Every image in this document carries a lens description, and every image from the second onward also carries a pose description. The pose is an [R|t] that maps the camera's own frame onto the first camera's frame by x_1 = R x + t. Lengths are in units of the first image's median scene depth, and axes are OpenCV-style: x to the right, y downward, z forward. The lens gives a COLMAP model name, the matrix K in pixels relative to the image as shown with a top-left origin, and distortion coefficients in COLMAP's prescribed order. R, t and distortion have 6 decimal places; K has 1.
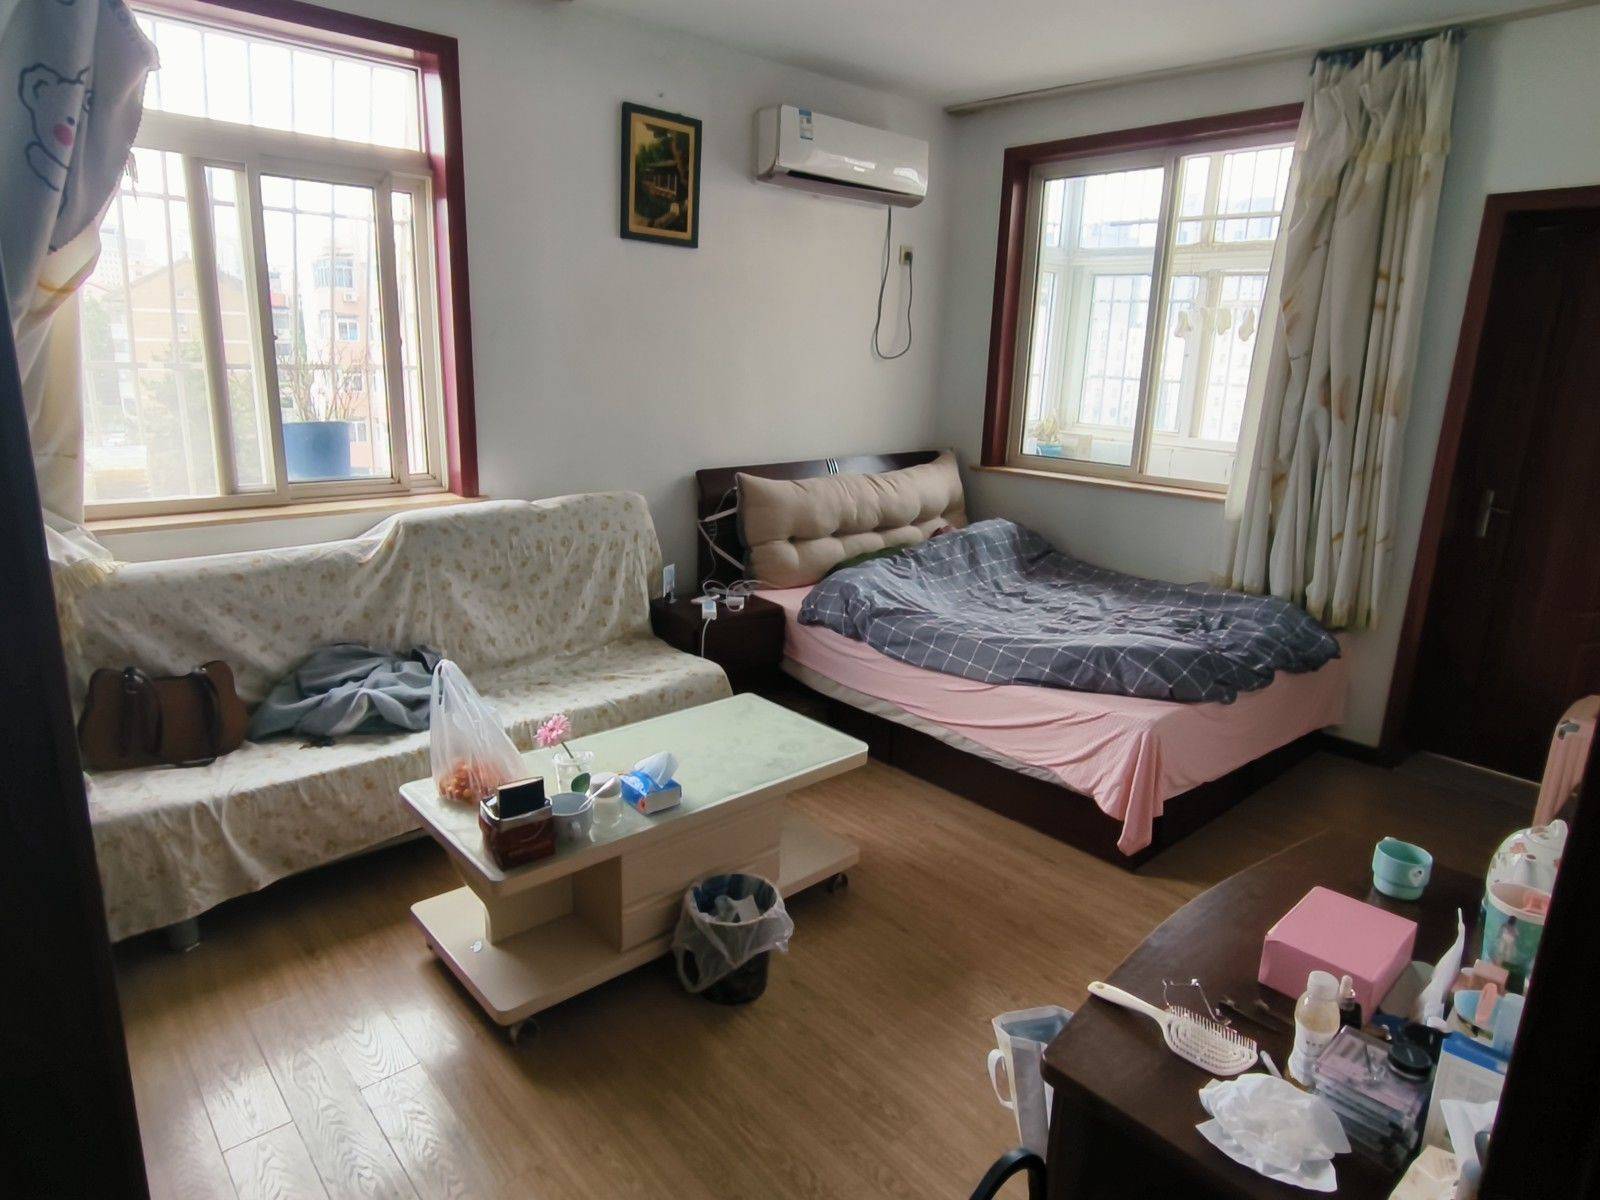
lens RADIAL K [[970.4, 0, 805.6], [0, 970.4, 600.6], [0, 0, 1]] dist [0.000409, -0.000145]
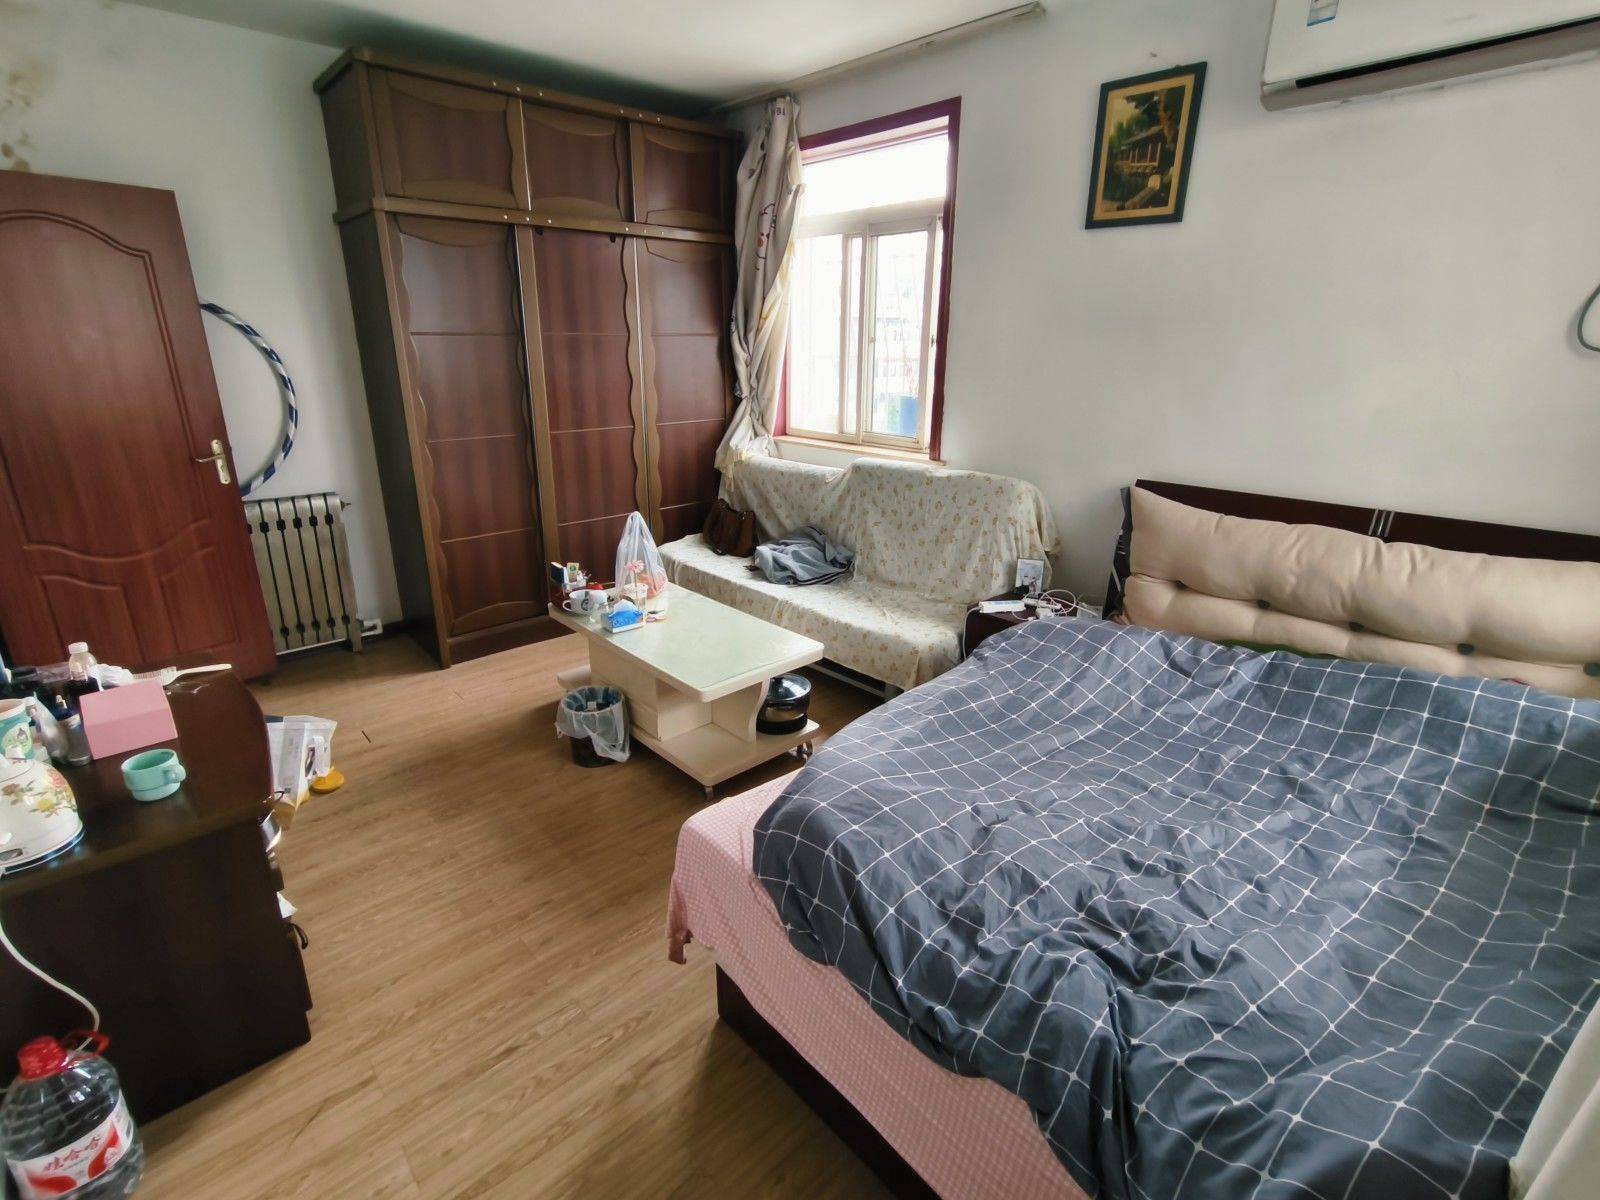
lens RADIAL K [[766.4, 0, 805.3], [0, 766.4, 588.4], [0, 0, 1]] dist [-0.001082, 0.000732]
pose [[0.017035, 0.277877, -0.960465, 0.664242], [-0.259643, 0.928880, 0.264134, -0.166553], [0.965554, 0.244879, 0.087973, 0.749203]]
